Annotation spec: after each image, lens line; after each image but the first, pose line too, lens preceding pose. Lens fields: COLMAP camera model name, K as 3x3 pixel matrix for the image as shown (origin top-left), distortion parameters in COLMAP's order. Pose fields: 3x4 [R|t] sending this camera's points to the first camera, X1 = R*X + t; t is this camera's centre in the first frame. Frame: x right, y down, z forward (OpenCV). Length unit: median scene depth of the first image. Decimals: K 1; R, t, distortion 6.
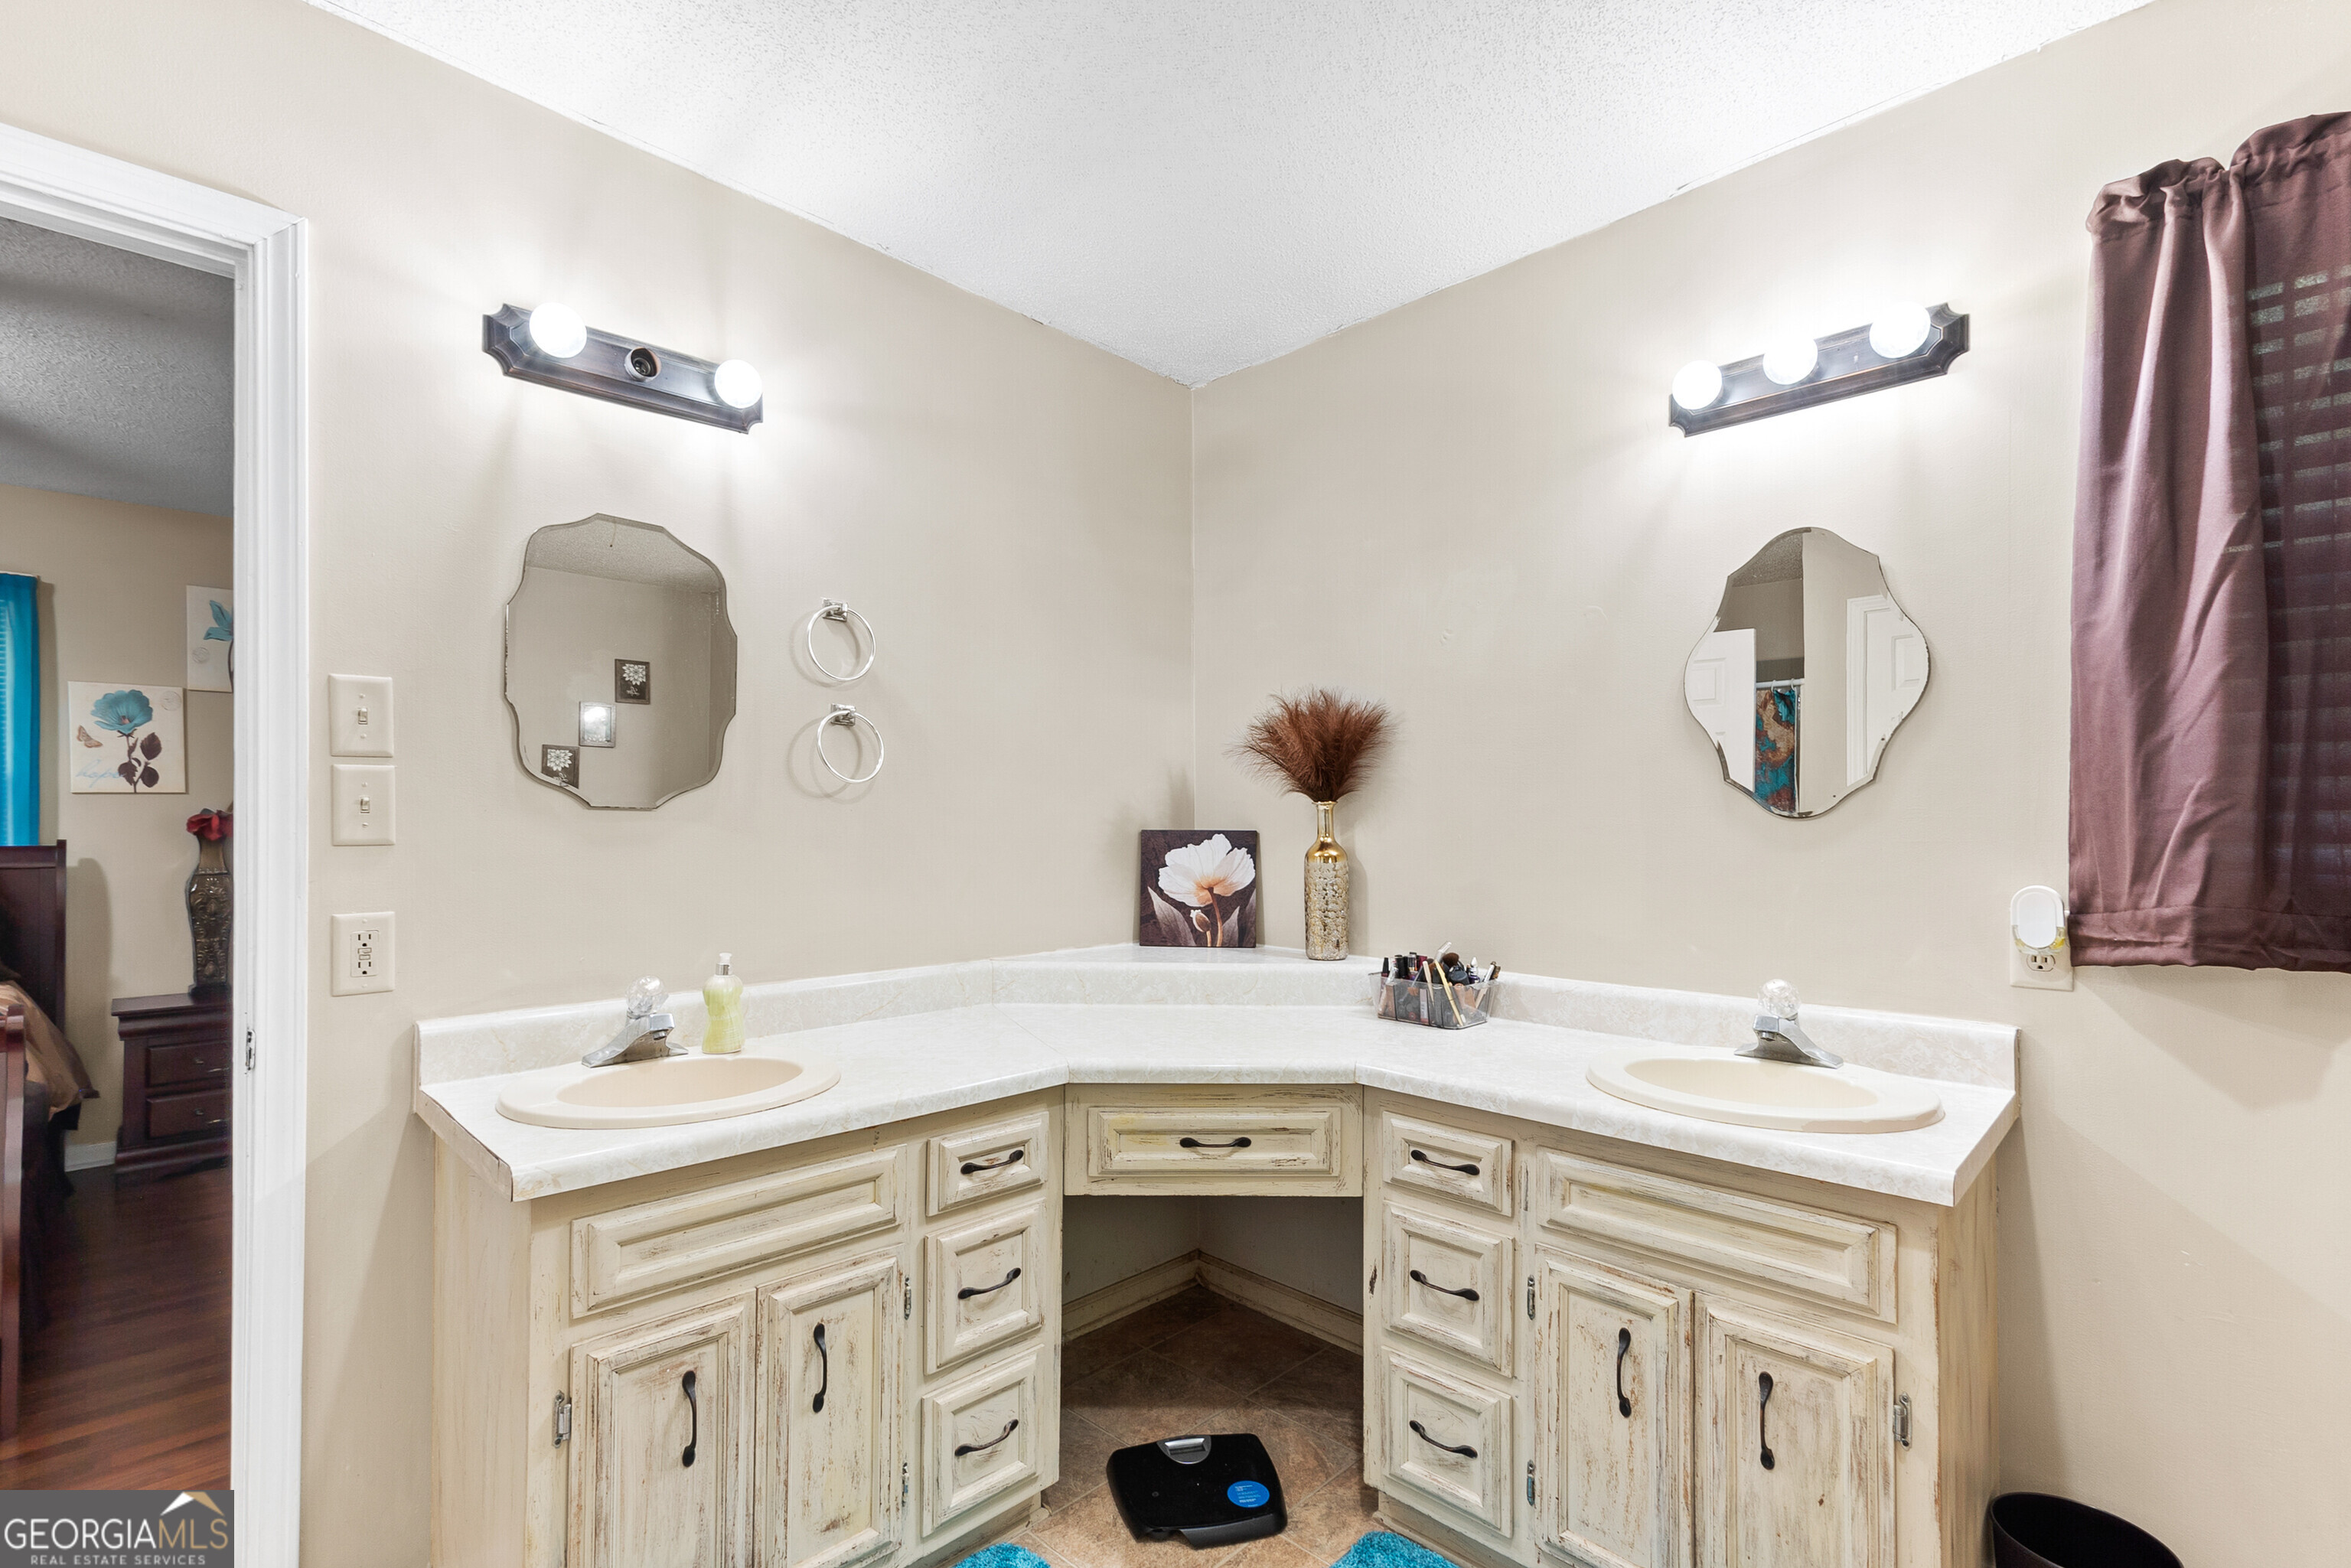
lens RADIAL K [[1069.6, 0, 1163.1], [0, 1069.6, 825.7], [0, 0, 1]] dist [0.003352, -0.000635]
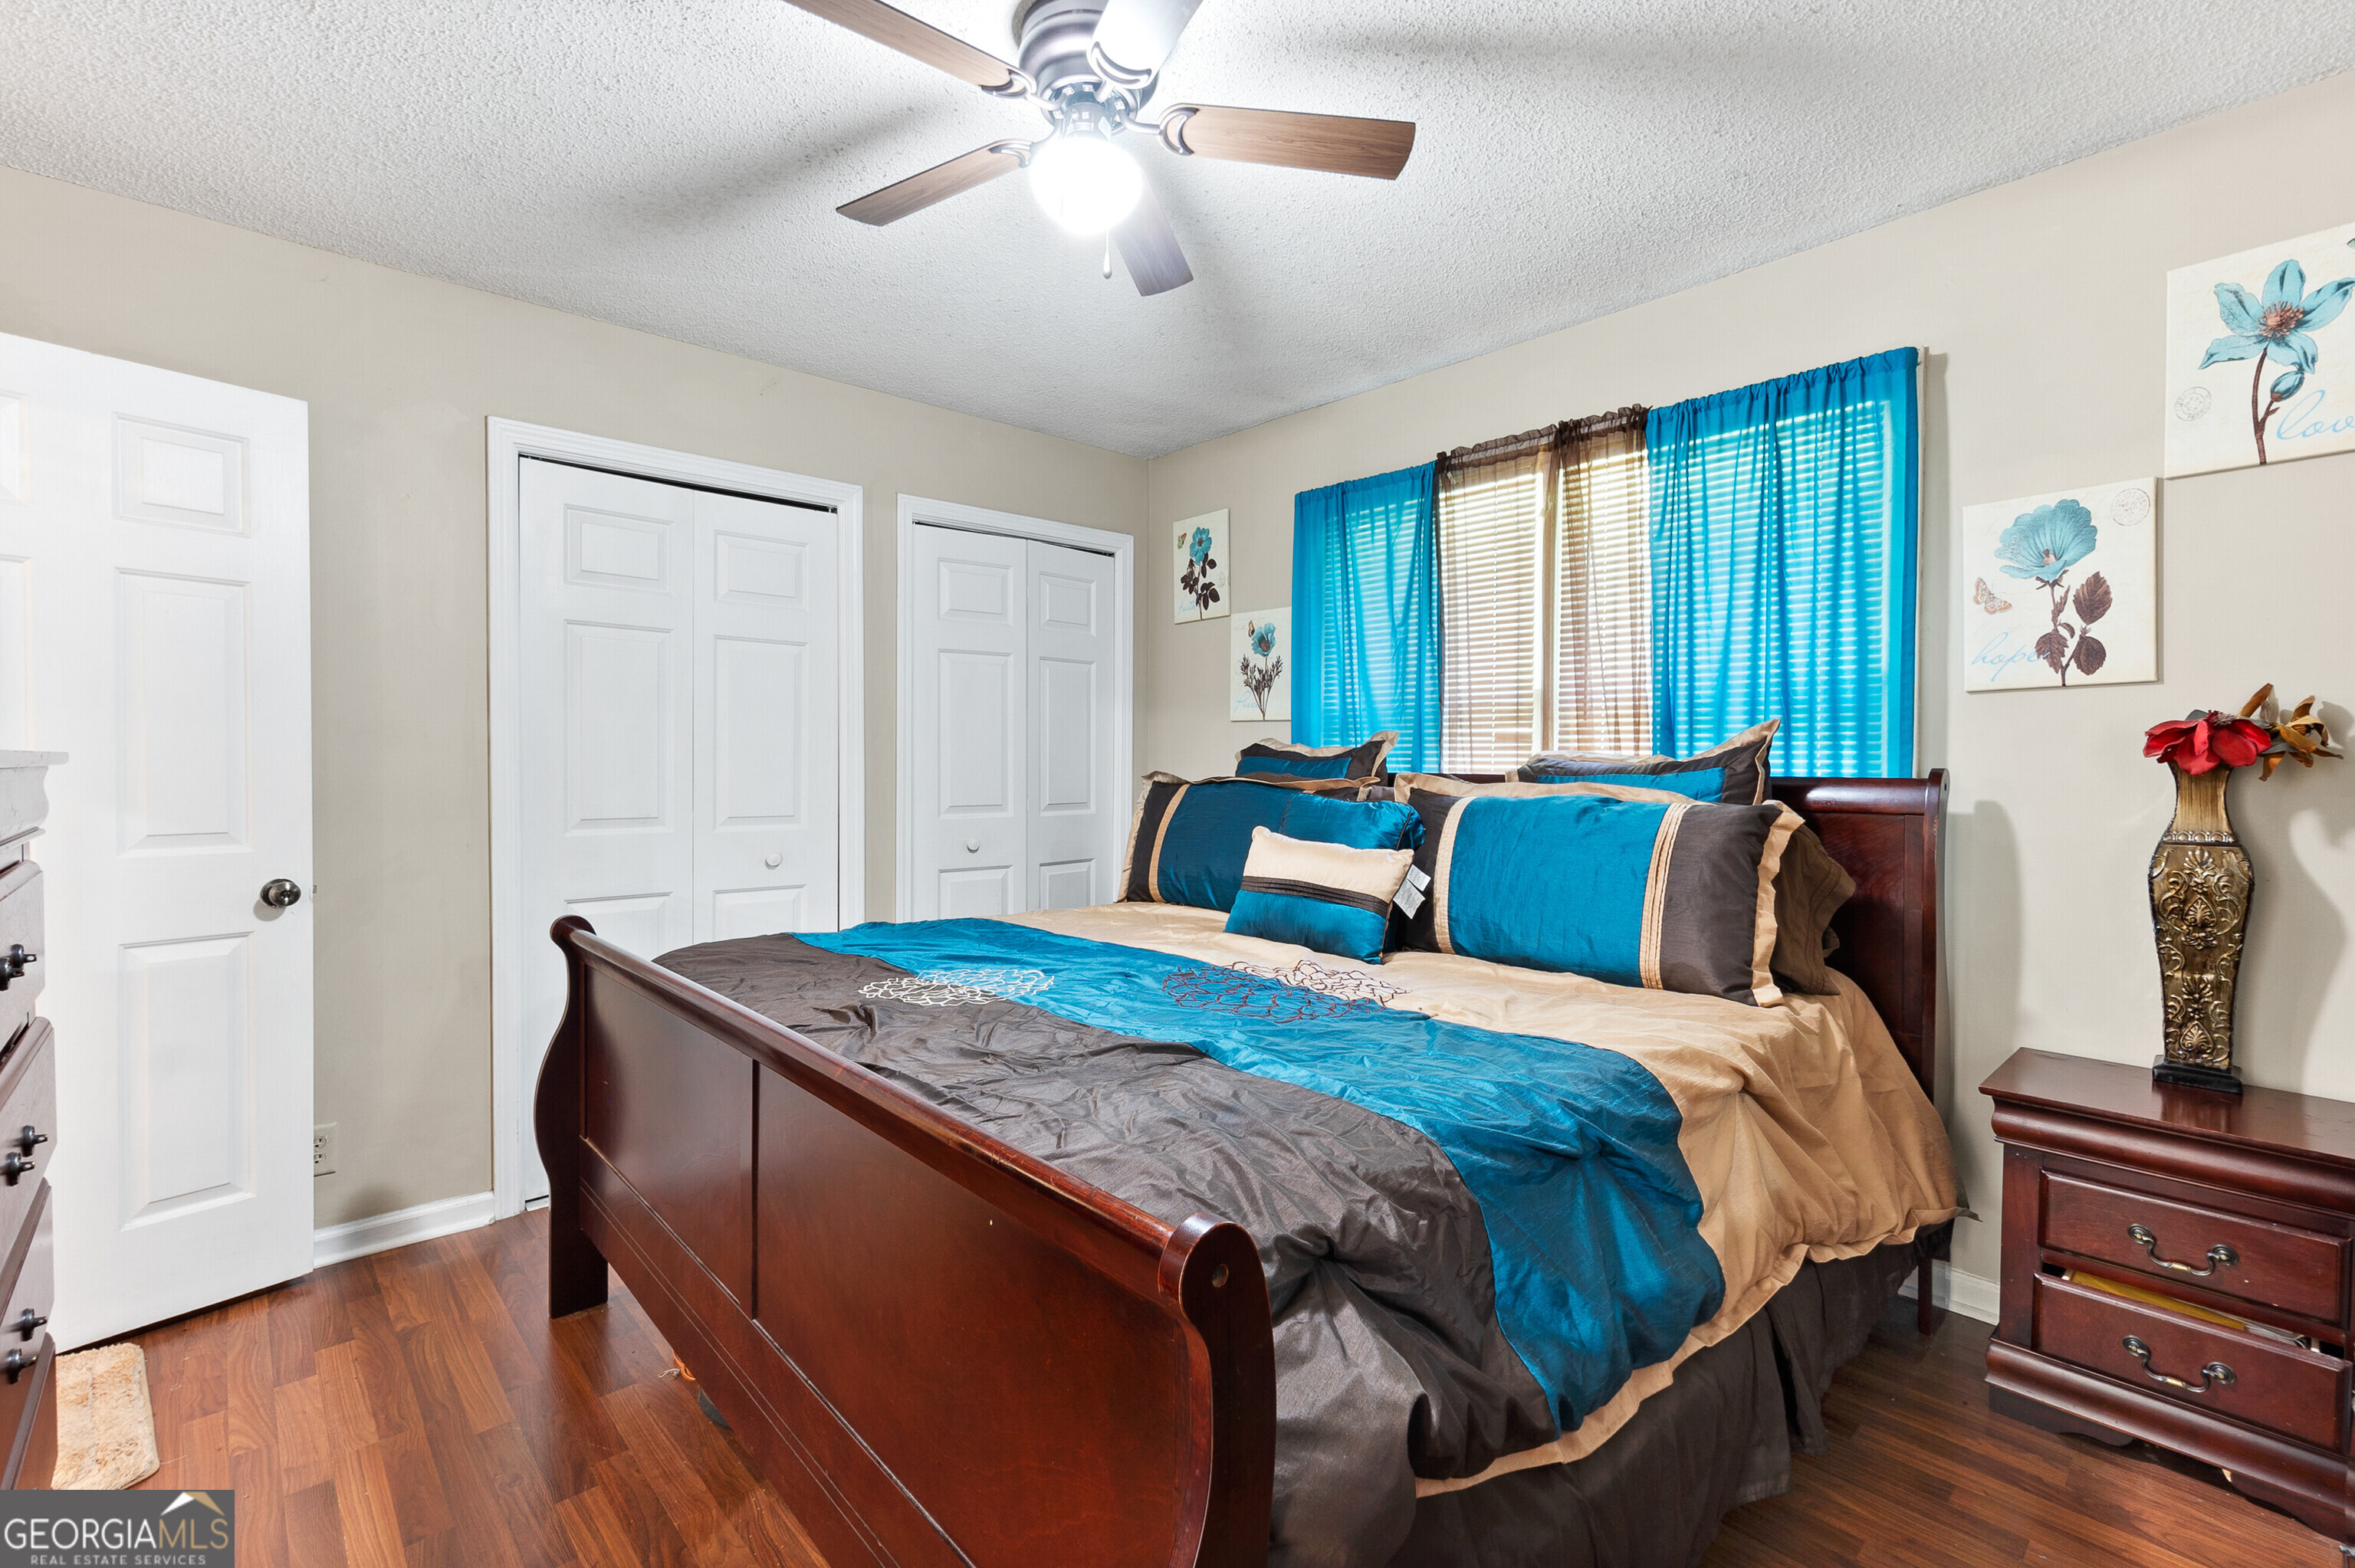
lens RADIAL K [[1071.3, 0, 1167.9], [0, 1071.3, 780.6], [0, 0, 1]] dist [0.003352, -0.000635]
pose [[-0.045897, 0.013603, -0.998854, -0.384952], [0.001534, 0.999907, 0.013546, 0.009694], [0.998945, -0.000911, -0.045914, 0.564391]]
